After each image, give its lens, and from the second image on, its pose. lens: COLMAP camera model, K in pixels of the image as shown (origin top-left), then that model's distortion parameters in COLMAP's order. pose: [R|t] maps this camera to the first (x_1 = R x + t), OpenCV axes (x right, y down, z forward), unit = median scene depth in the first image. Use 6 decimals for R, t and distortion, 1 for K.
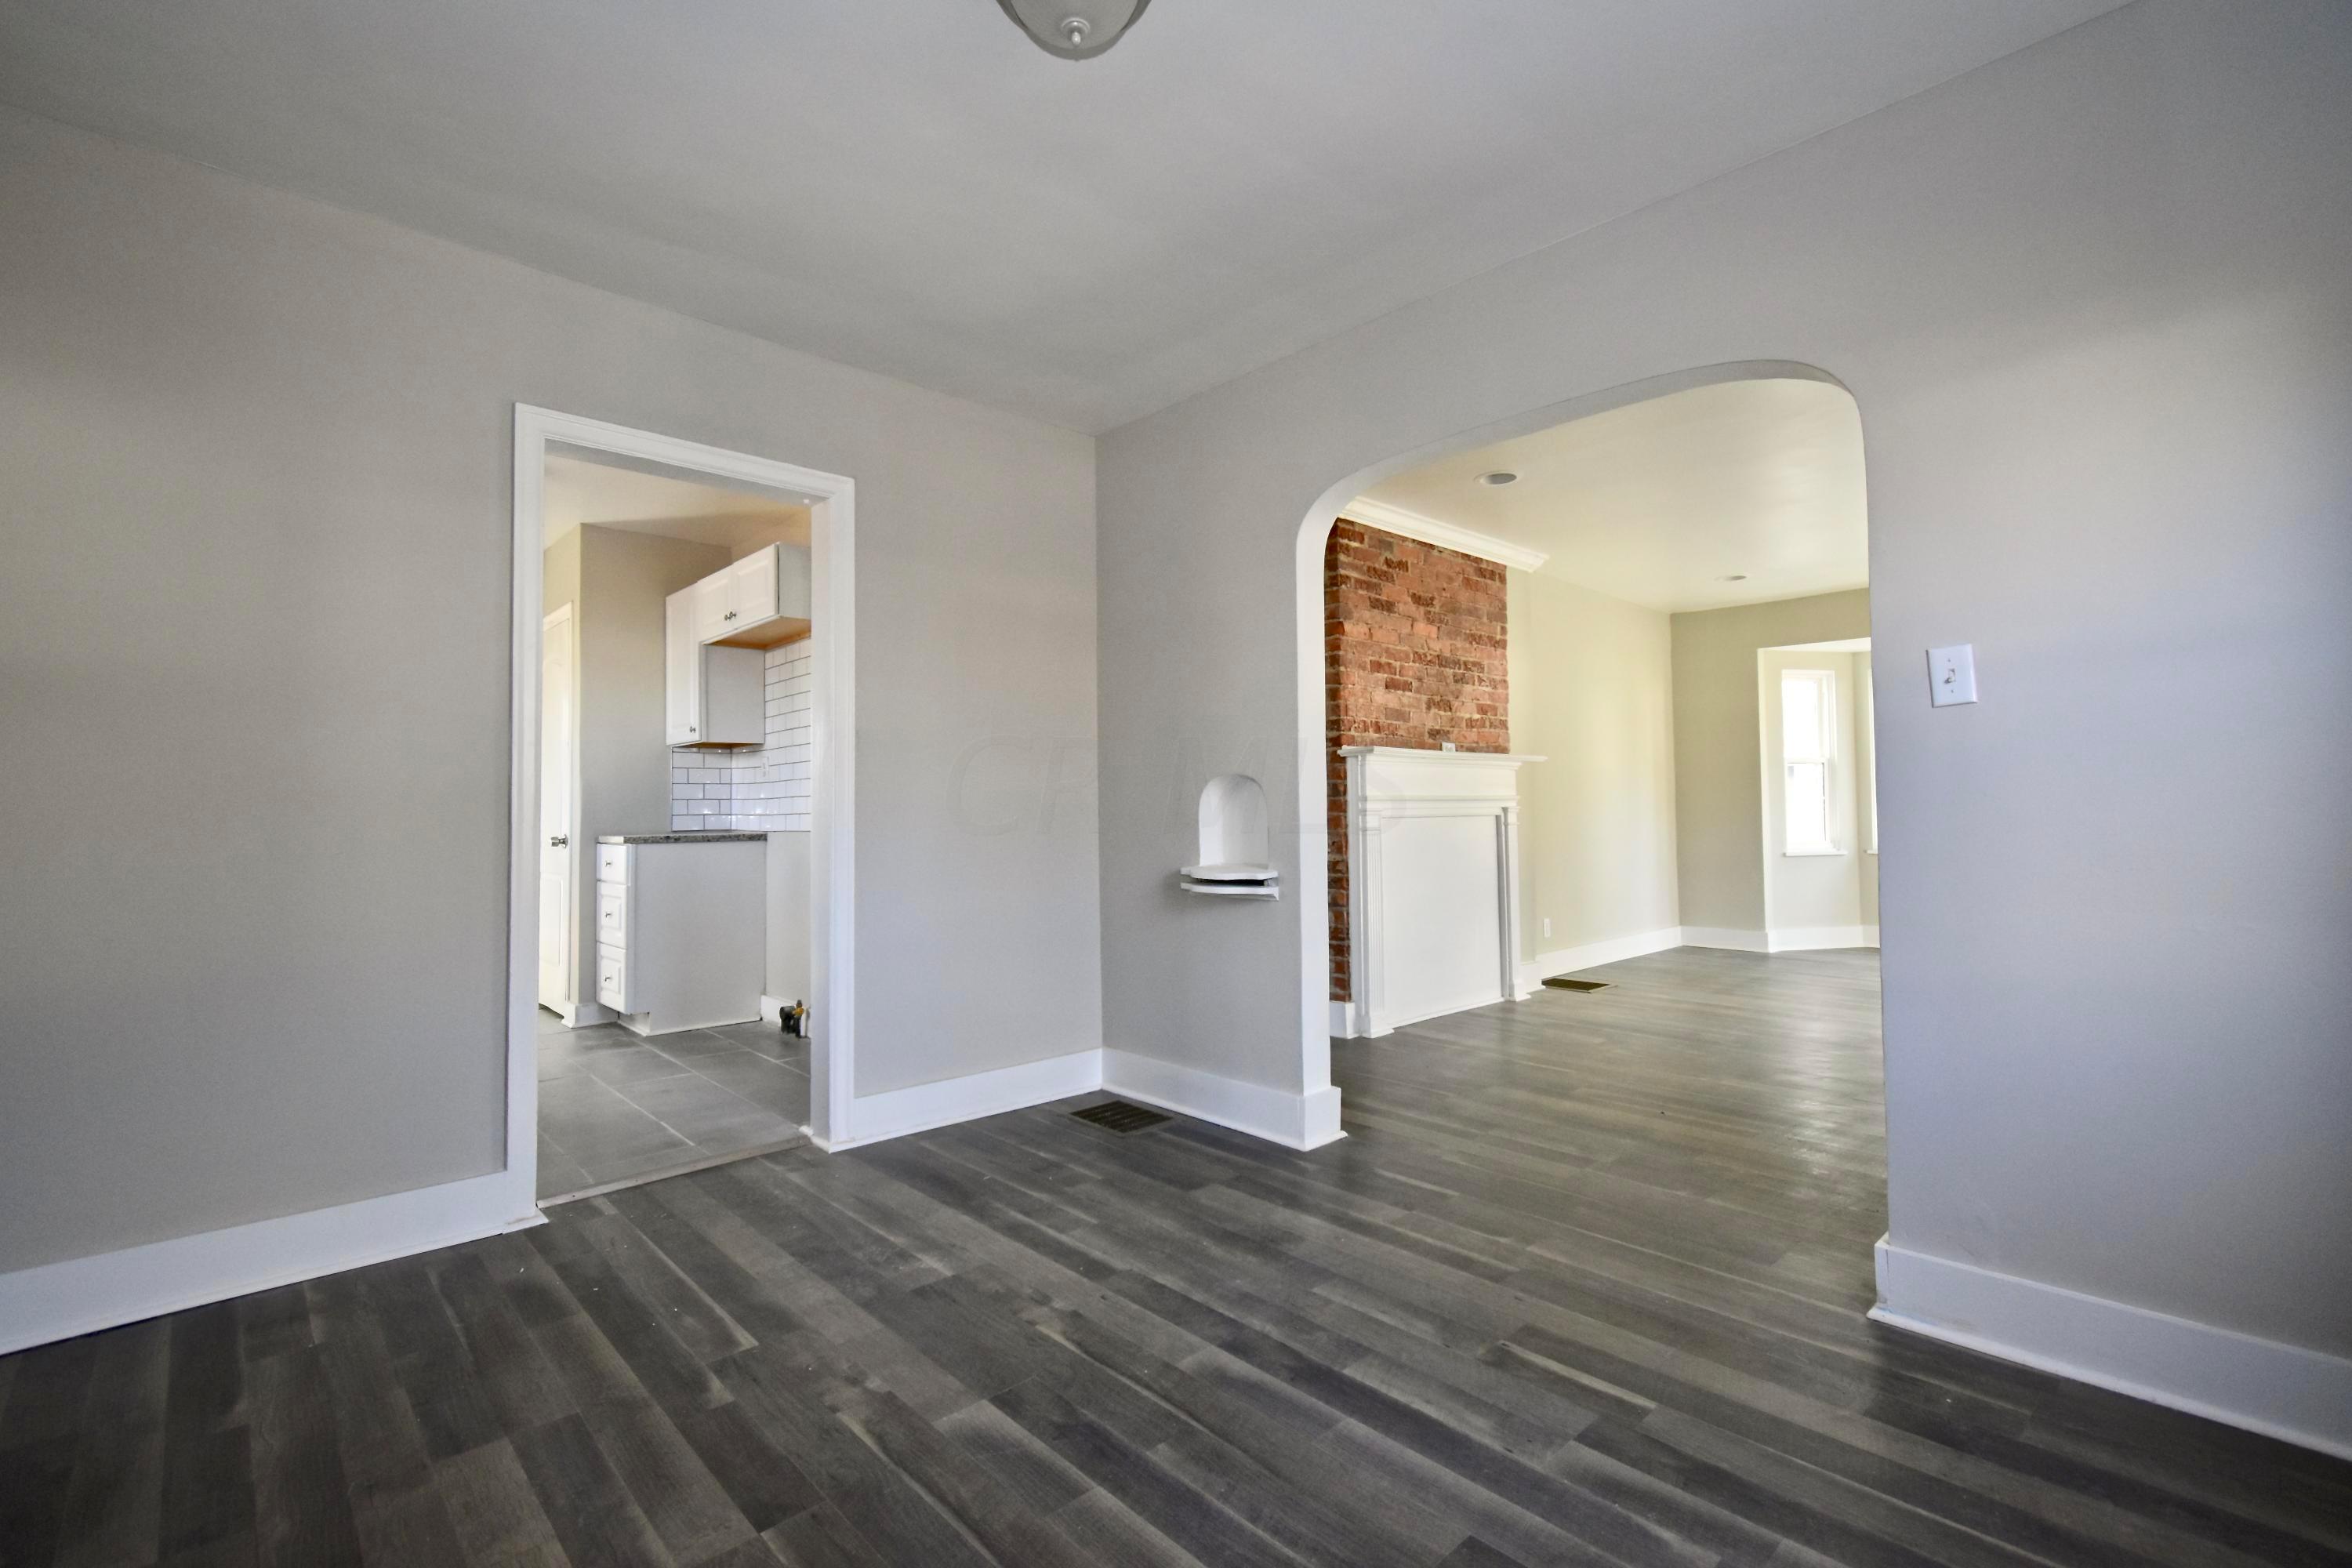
lens RADIAL K [[1057.9, 0, 1166.9], [0, 1057.9, 786.1], [0, 0, 1]] dist [0.004866, -0.000611]
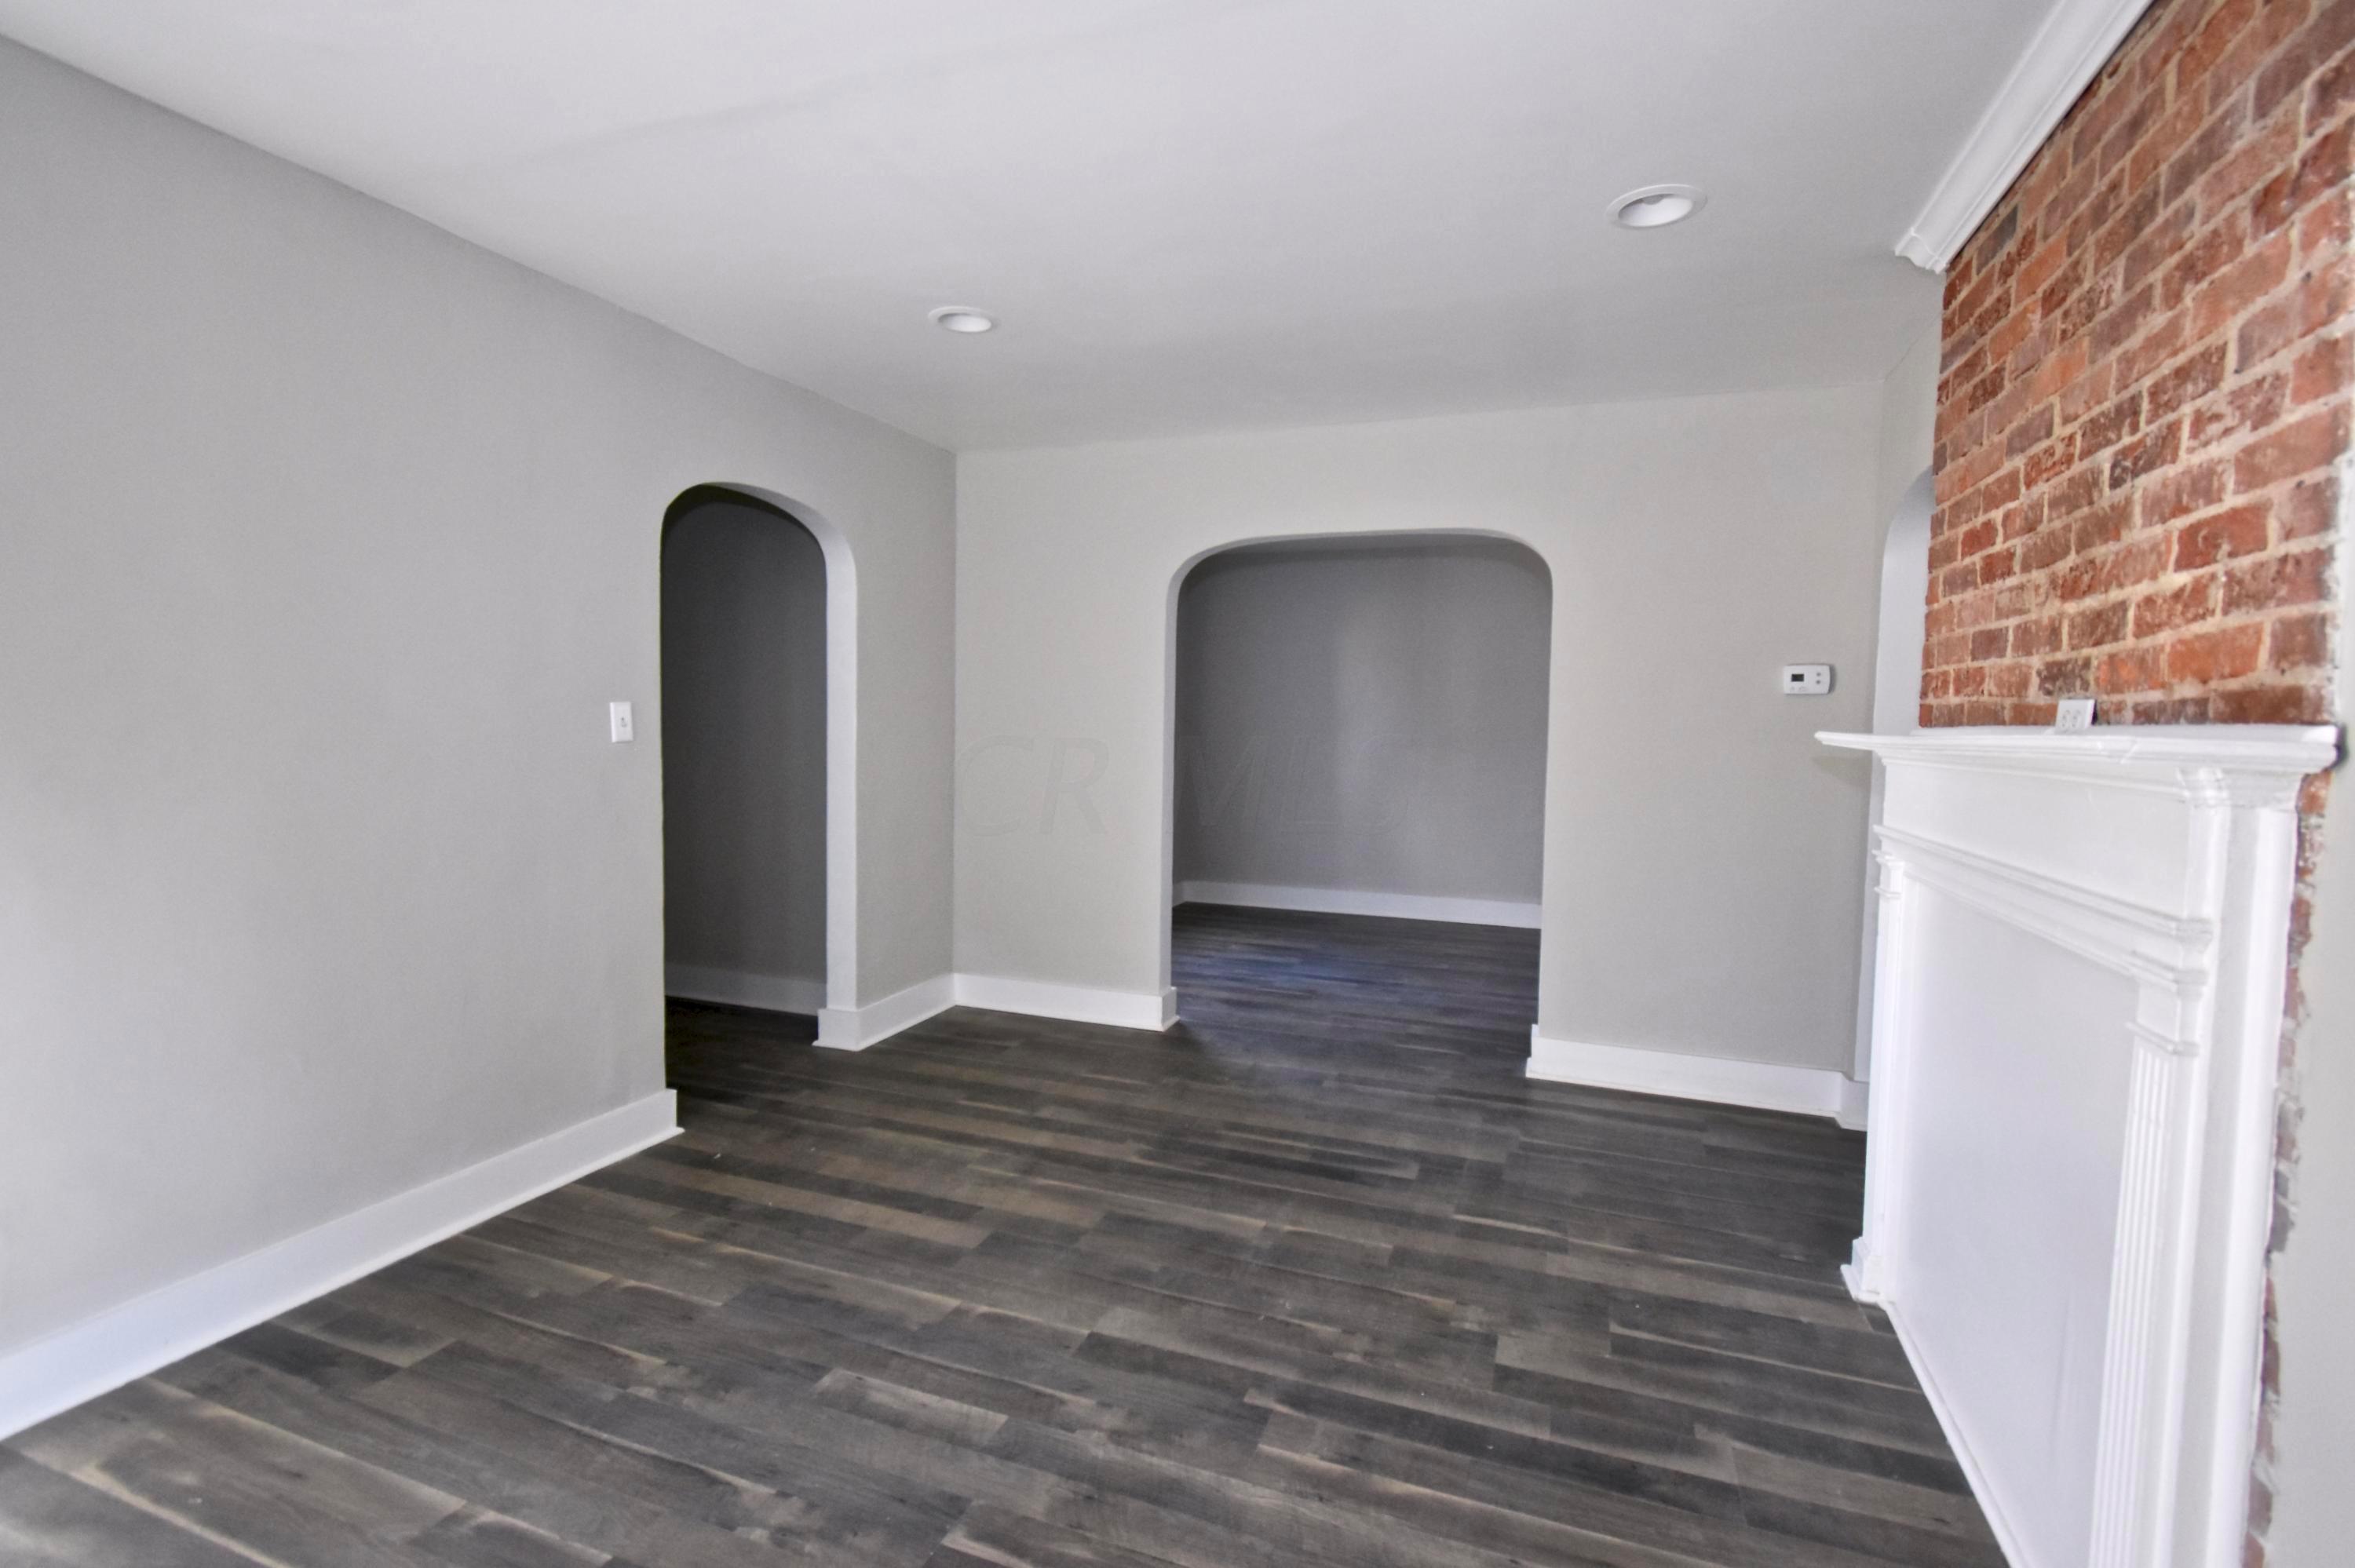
lens RADIAL K [[1059.1, 0, 1177.7], [0, 1059.1, 775.4], [0, 0, 1]] dist [0.004866, -0.000611]
pose [[-0.896876, 0.020705, -0.441797, 0.625149], [0.006204, 0.999394, 0.034243, -0.030035], [0.442239, 0.027970, -0.896461, 1.134202]]
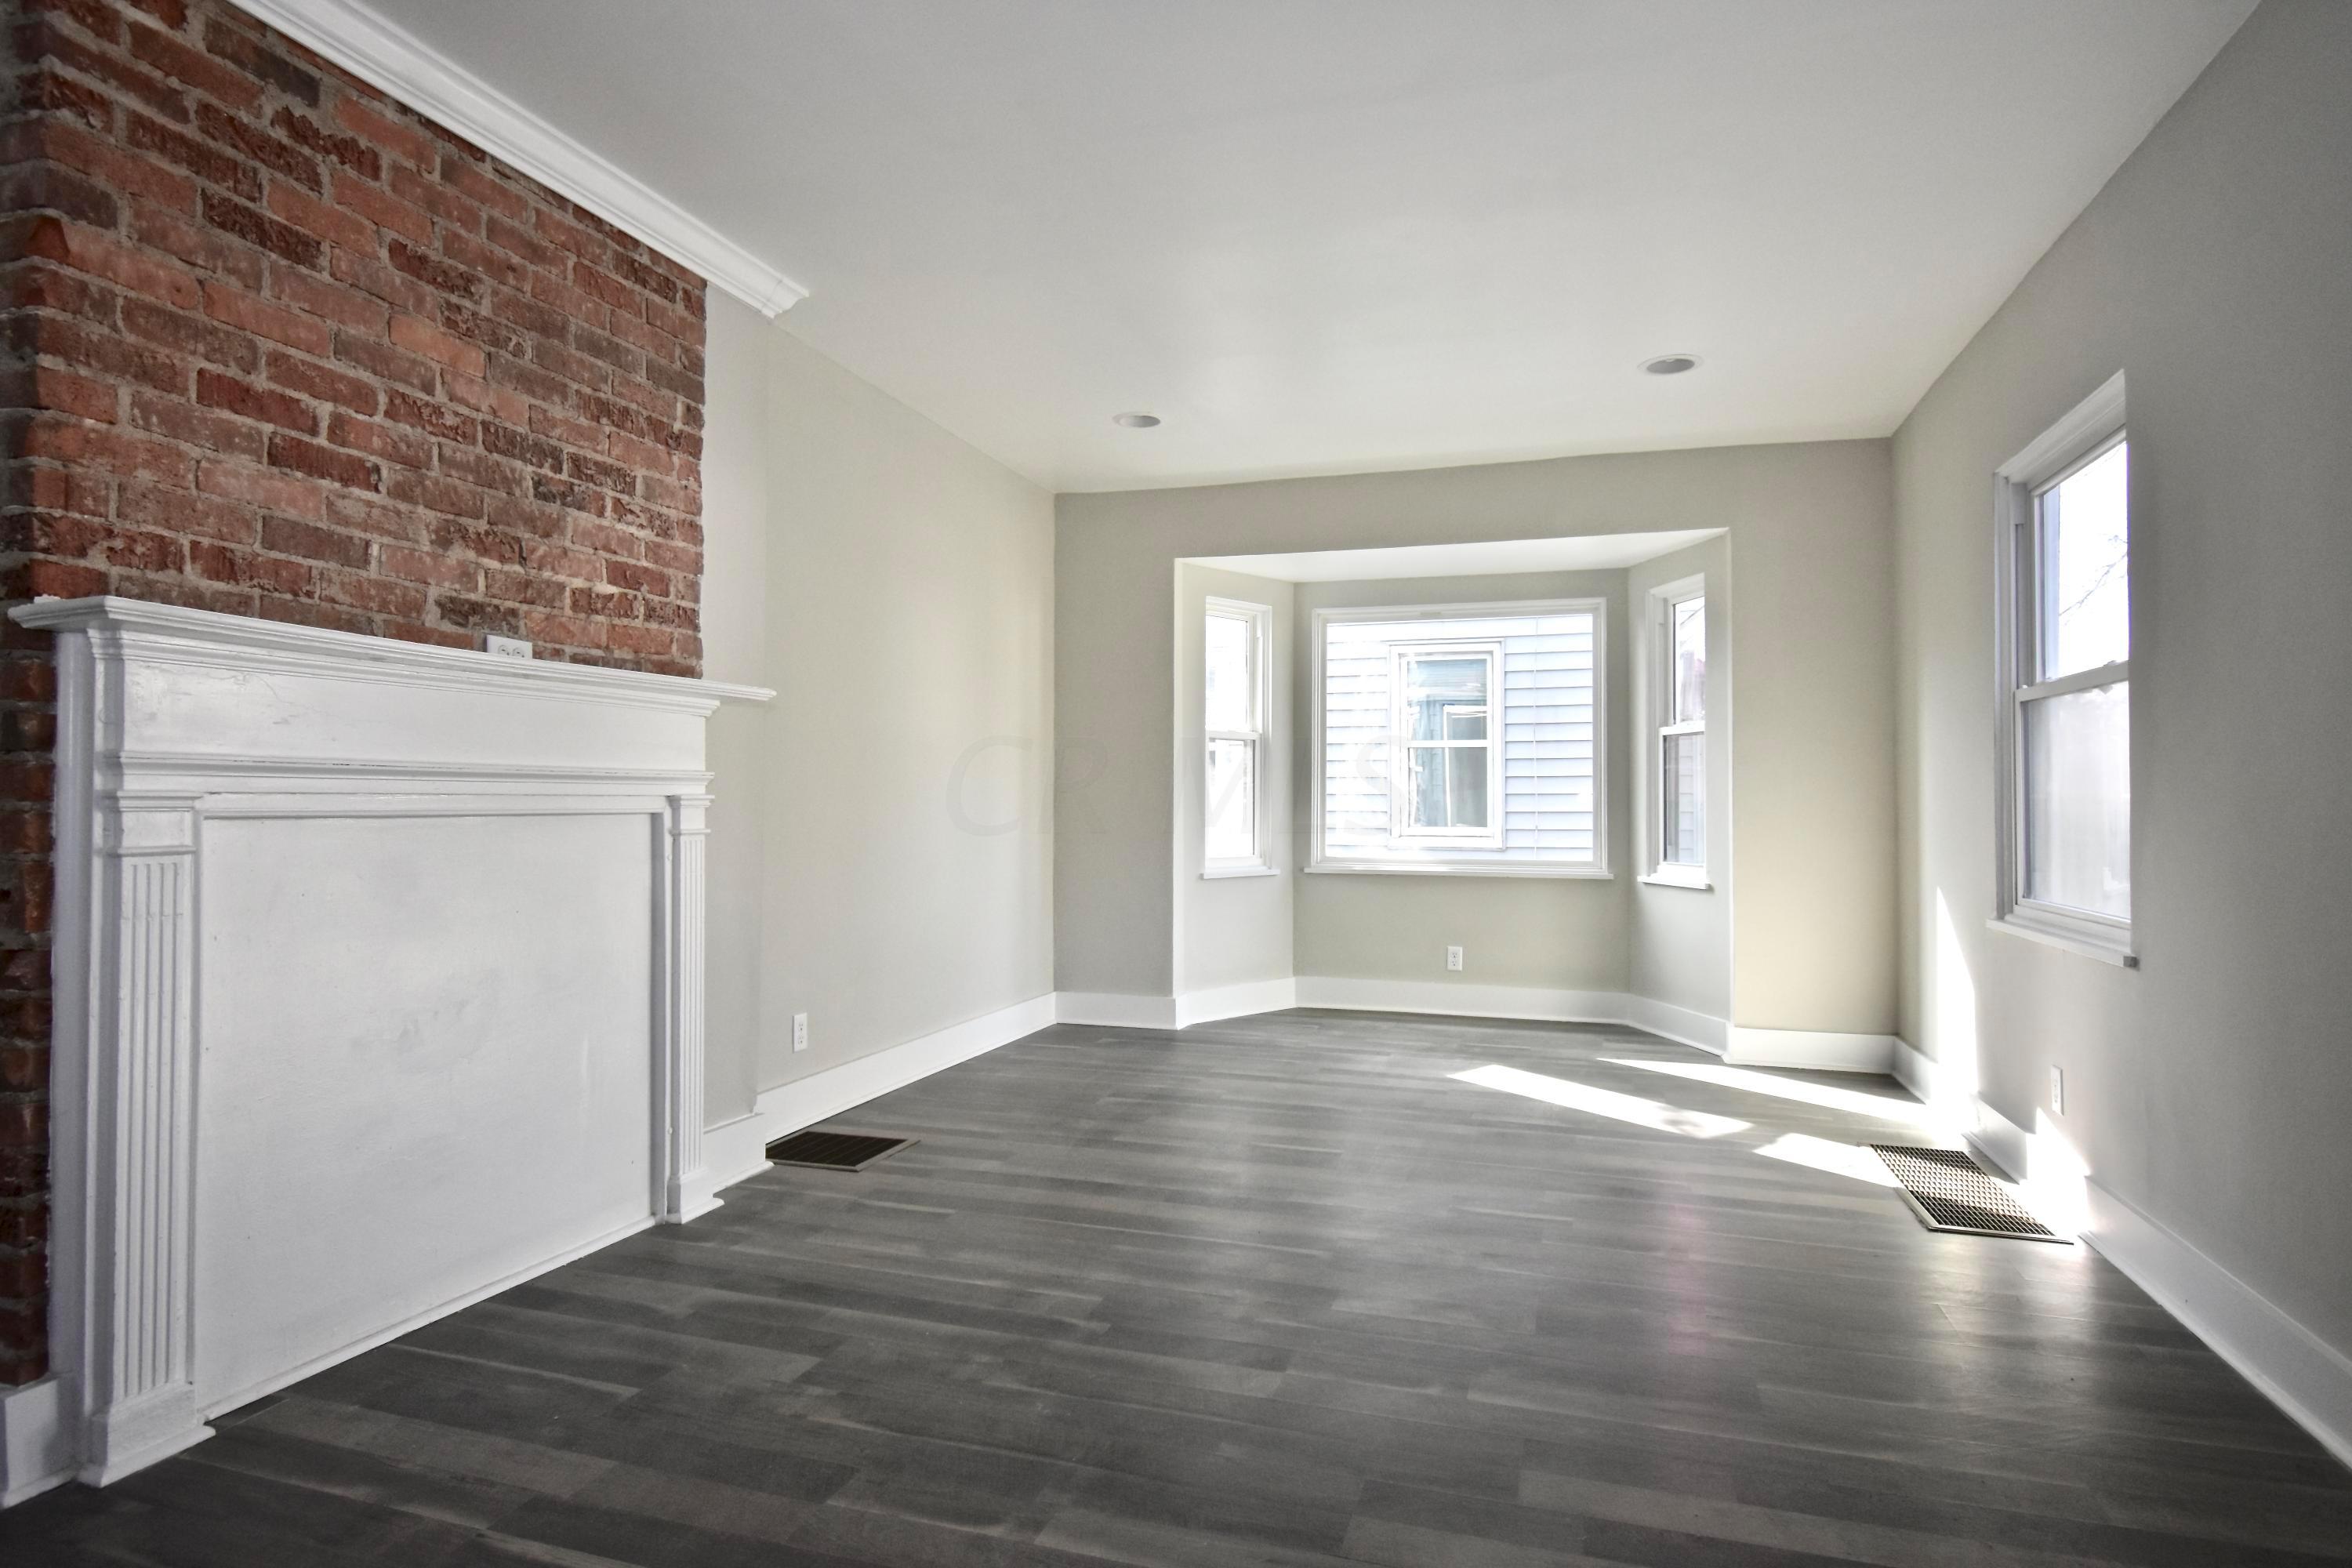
lens RADIAL K [[1282.7, 0, 1193.1], [0, 1282.7, 780.7], [0, 0, 1]] dist [-0.000757, -0.000632]
pose [[0.868042, 0.025113, 0.495855, 0.244058], [-0.028240, 0.999600, -0.001190, 0.007914], [-0.495686, -0.012970, 0.868405, 0.418600]]
